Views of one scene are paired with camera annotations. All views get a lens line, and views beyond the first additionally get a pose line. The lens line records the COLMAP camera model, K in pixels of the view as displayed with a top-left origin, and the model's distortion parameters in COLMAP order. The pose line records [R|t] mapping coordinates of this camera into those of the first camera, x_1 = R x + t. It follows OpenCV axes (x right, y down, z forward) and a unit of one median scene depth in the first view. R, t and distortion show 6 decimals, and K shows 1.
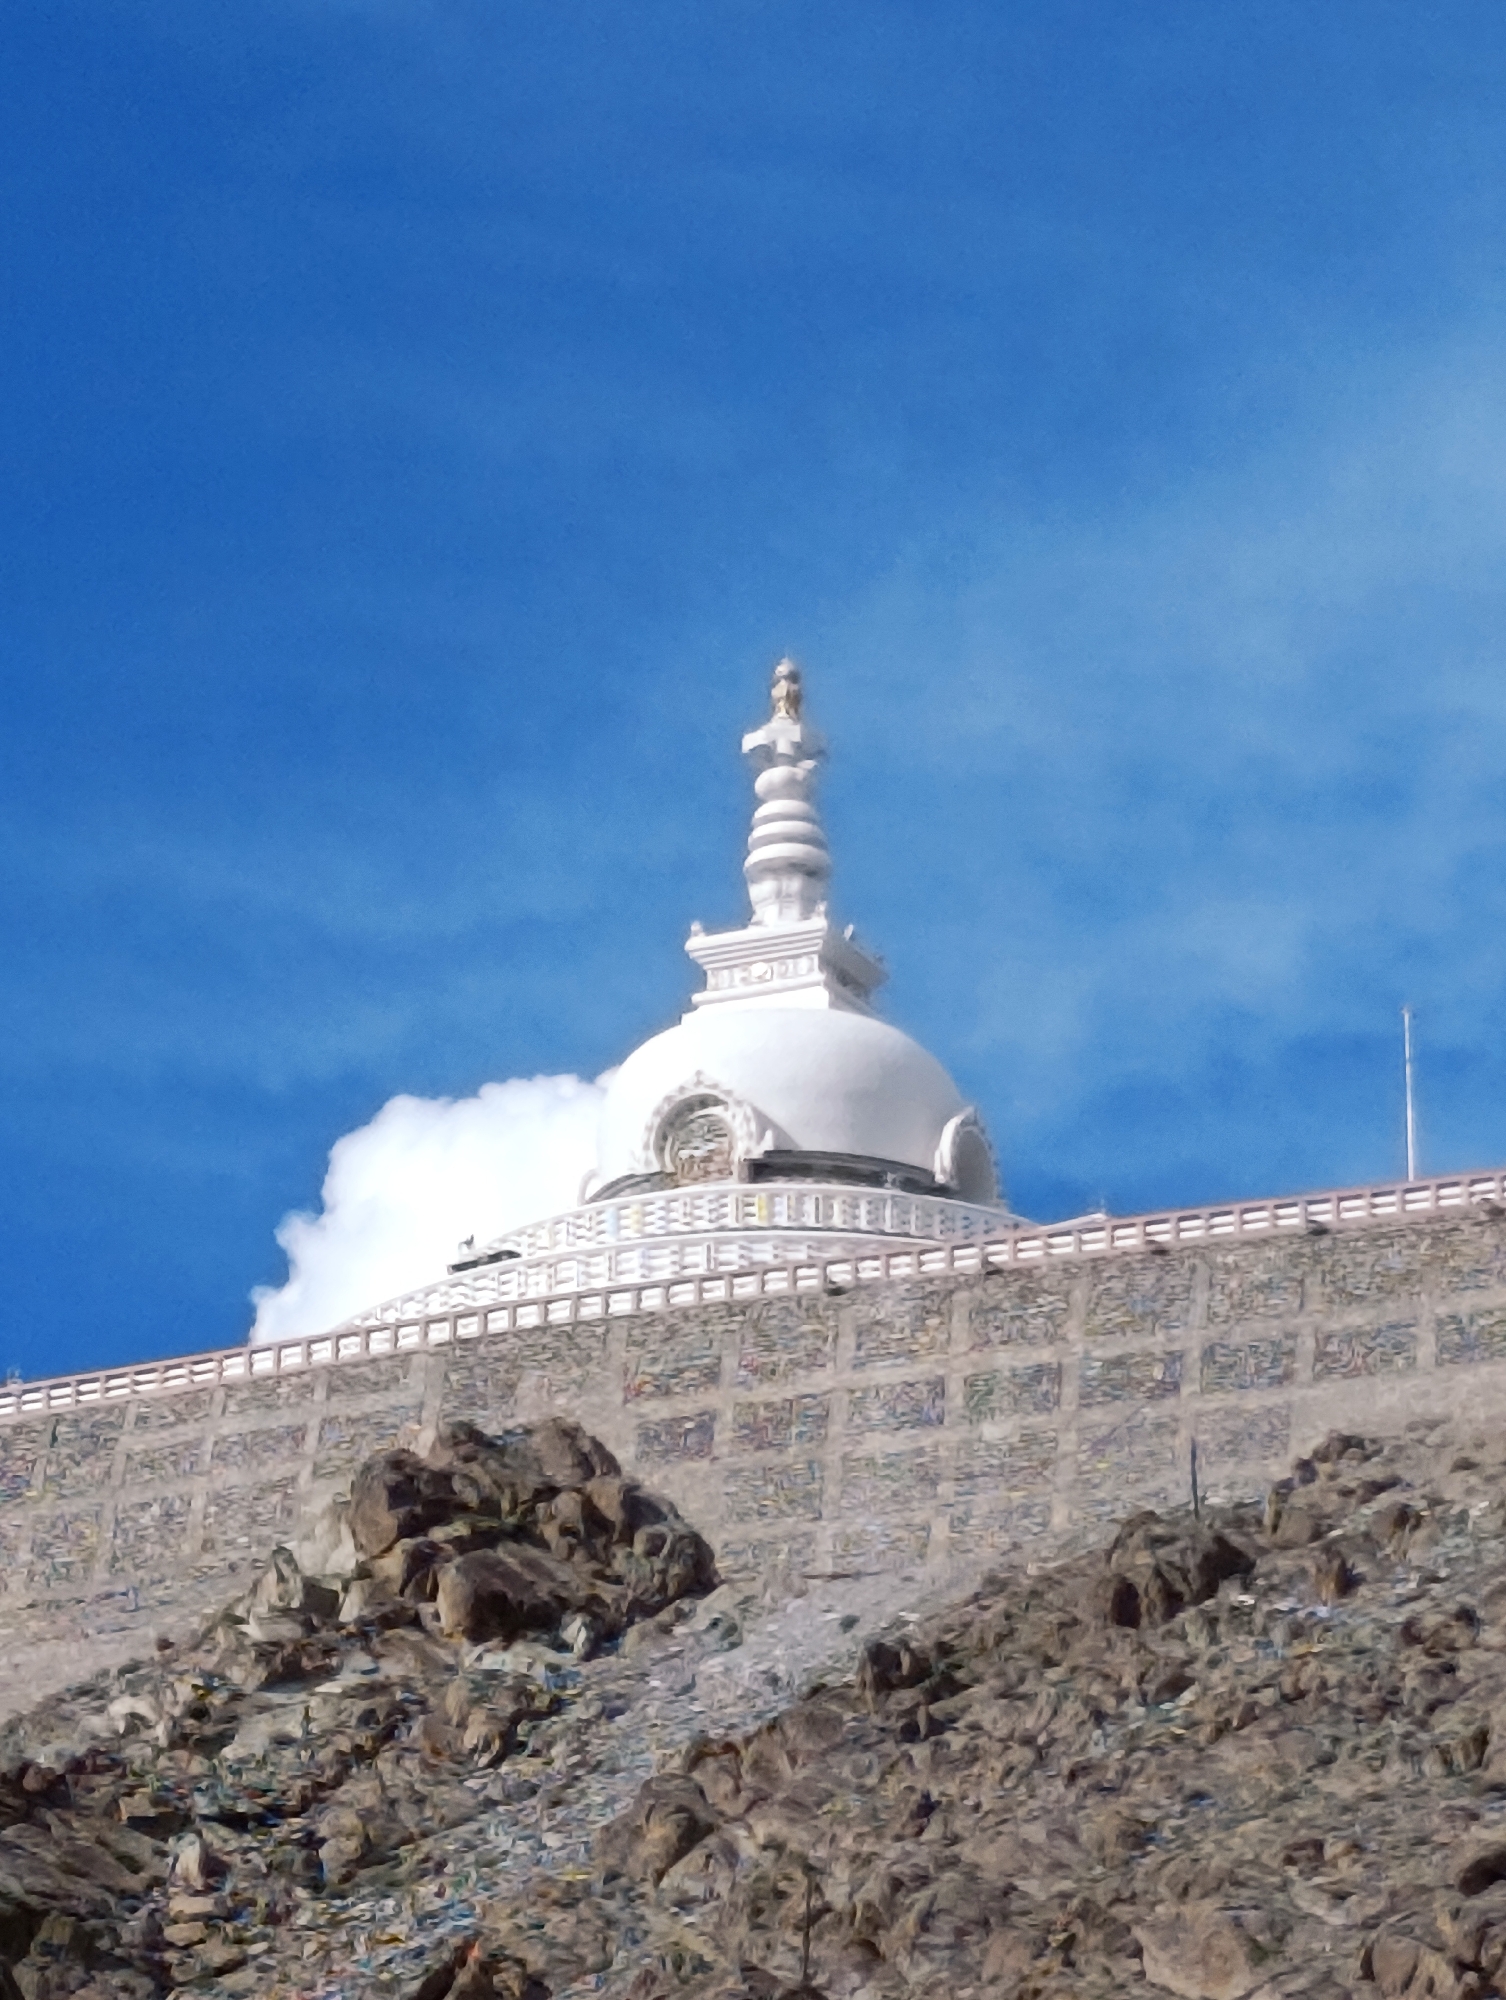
lens RADIAL K [[13496.4, 0, 754.3], [0, 13496.4, 1001.0], [0, 0, 1]] dist [0.371647, 0.000000]
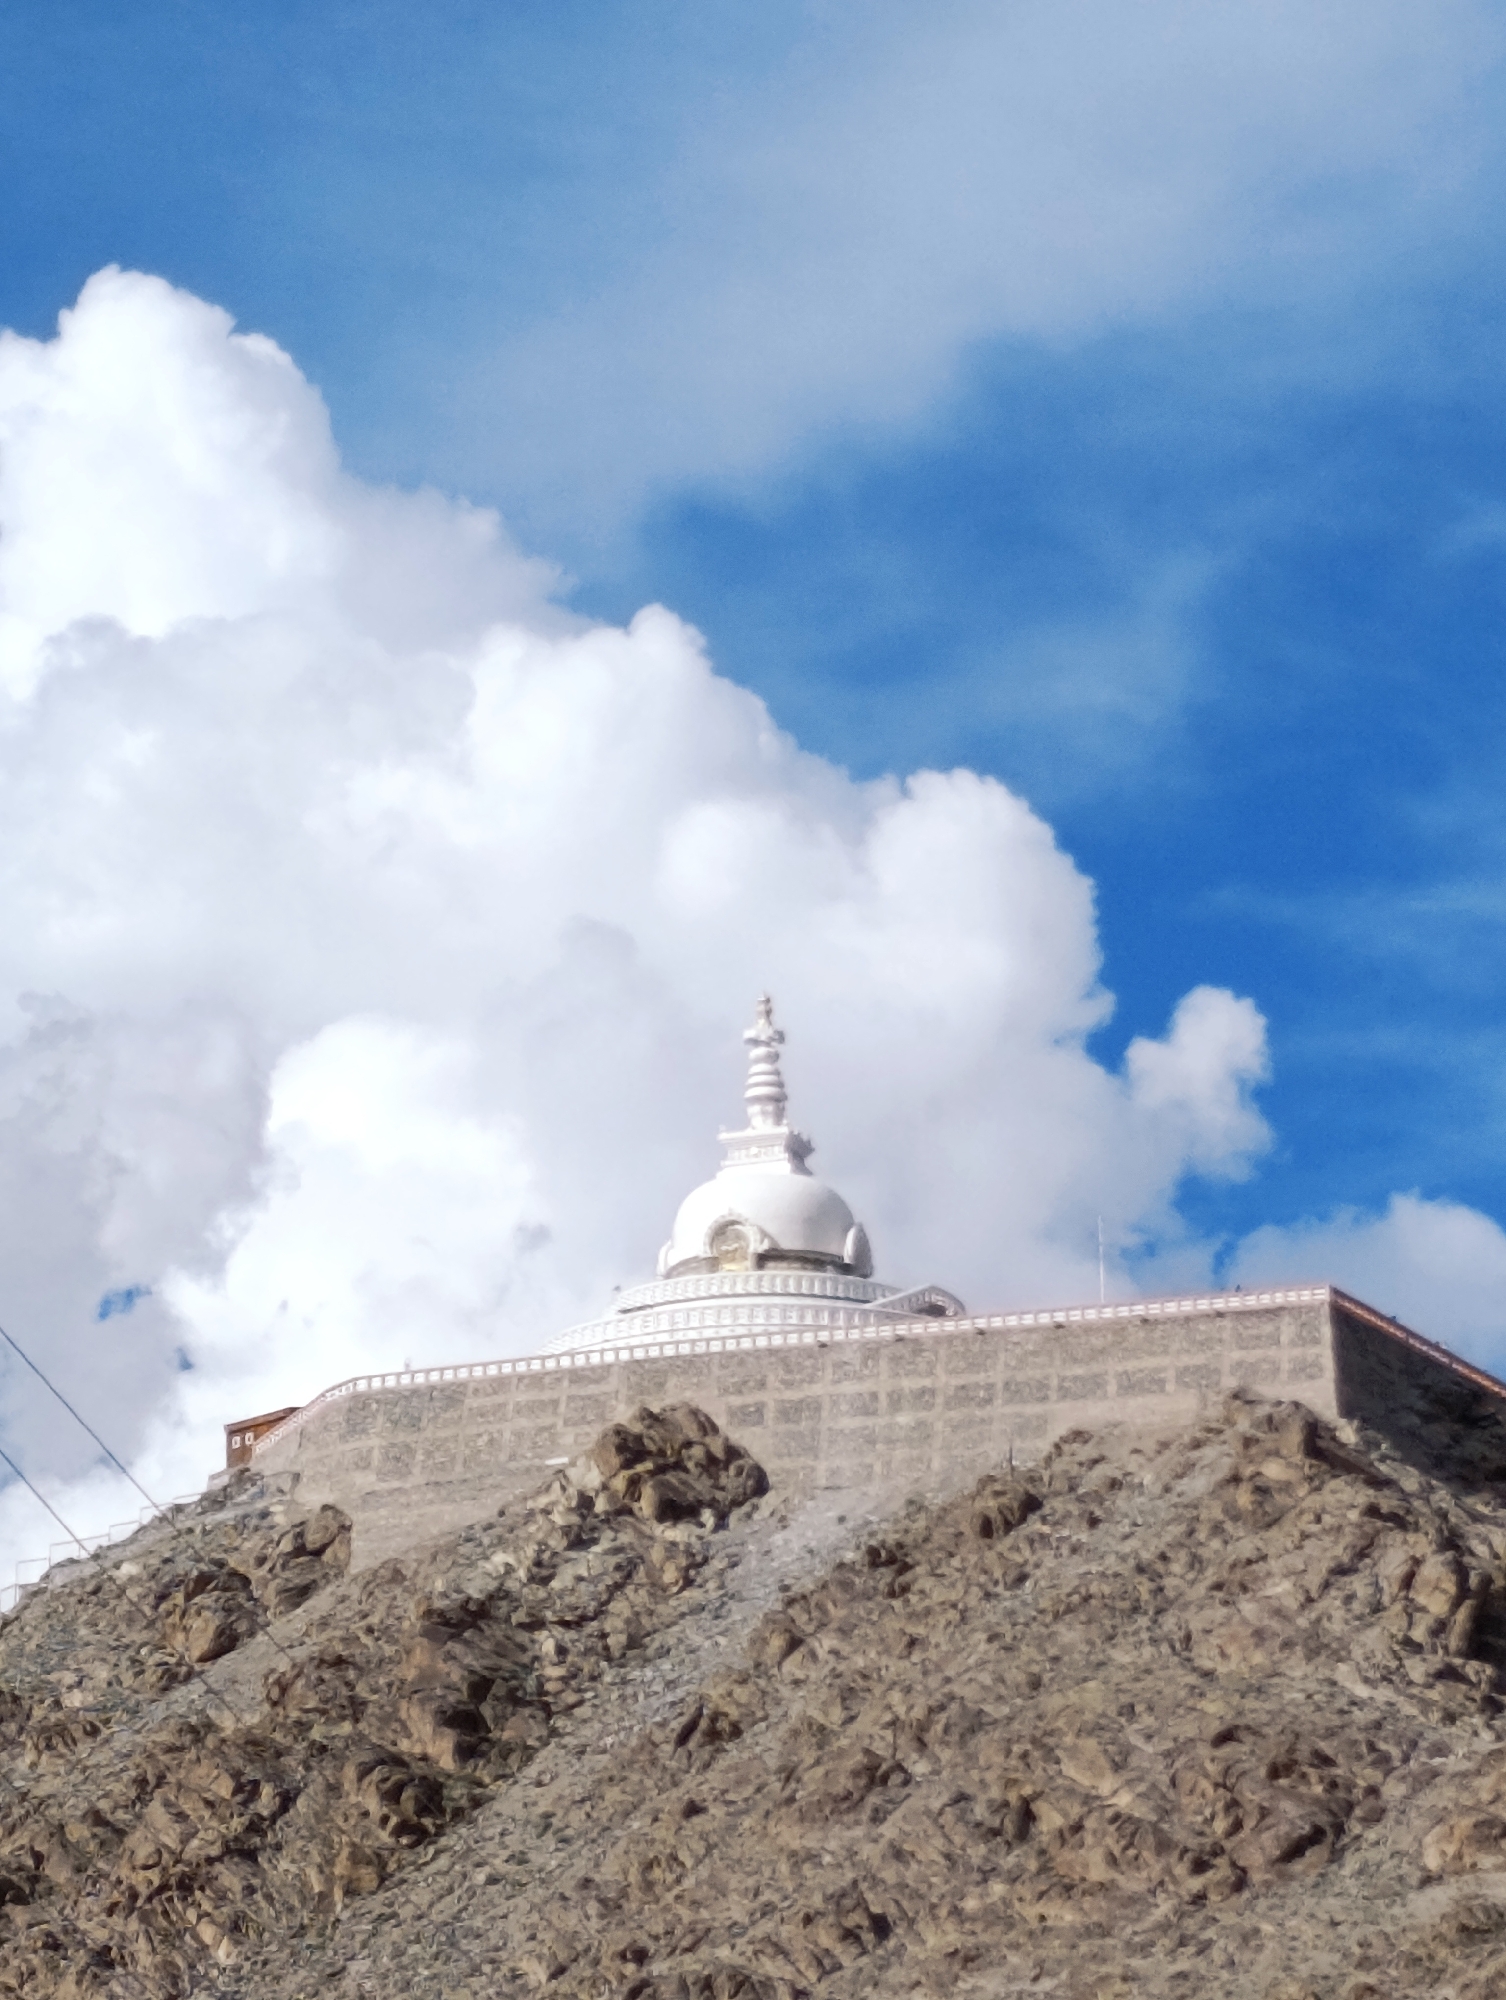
lens RADIAL K [[8803.2, 0, 751.7], [0, 8803.2, 999.3], [0, 0, 1]] dist [0.166595, 0.000000]
pose [[0.997489, 0.008880, 0.070257, -0.105098], [-0.013380, 0.997870, 0.063840, -0.123506], [-0.069540, -0.064620, 0.995484, -0.367314]]
